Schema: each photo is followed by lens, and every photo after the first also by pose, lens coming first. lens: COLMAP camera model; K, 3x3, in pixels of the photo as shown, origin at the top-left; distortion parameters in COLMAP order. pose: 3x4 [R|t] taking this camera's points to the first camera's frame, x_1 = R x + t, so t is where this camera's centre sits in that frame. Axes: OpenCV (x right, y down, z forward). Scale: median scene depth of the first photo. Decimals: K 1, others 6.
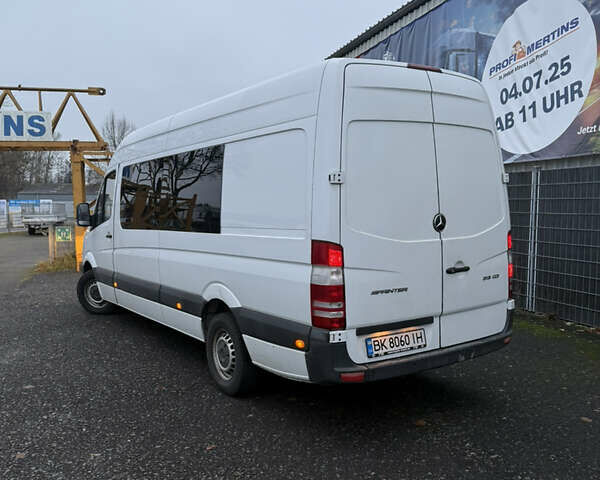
lens RADIAL K [[562.5, 0, 295.6], [0, 562.5, 239.9], [0, 0, 1]] dist [0.091166, -0.140917]
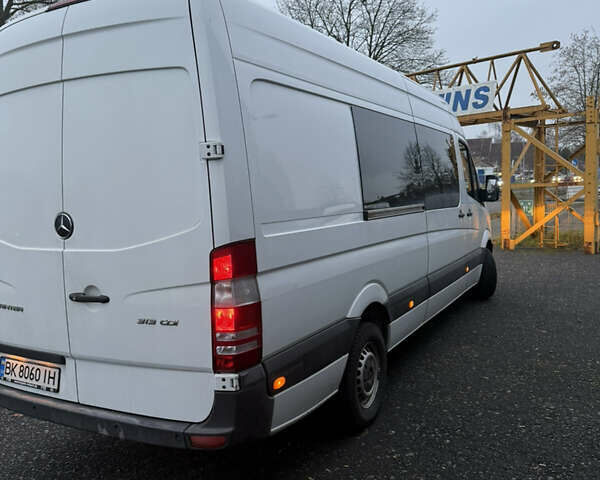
lens RADIAL K [[553.9, 0, 304.4], [0, 553.9, 240.9], [0, 0, 1]] dist [0.167821, -0.322441]
pose [[0.470471, 0.086889, -0.878127, 1.056857], [-0.031195, 0.996156, 0.081854, -0.081935], [0.881864, -0.011117, 0.471373, 0.982897]]
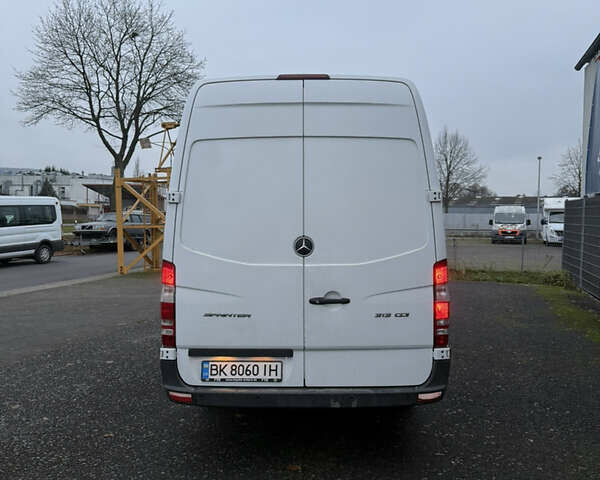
lens RADIAL K [[553.9, 0, 304.4], [0, 553.9, 240.9], [0, 0, 1]] dist [0.167821, -0.322441]
pose [[0.822632, 0.041365, -0.567067, 0.797638], [-0.051485, 0.998672, -0.001839, -0.039907], [0.566238, 0.030708, 0.823669, 0.285632]]
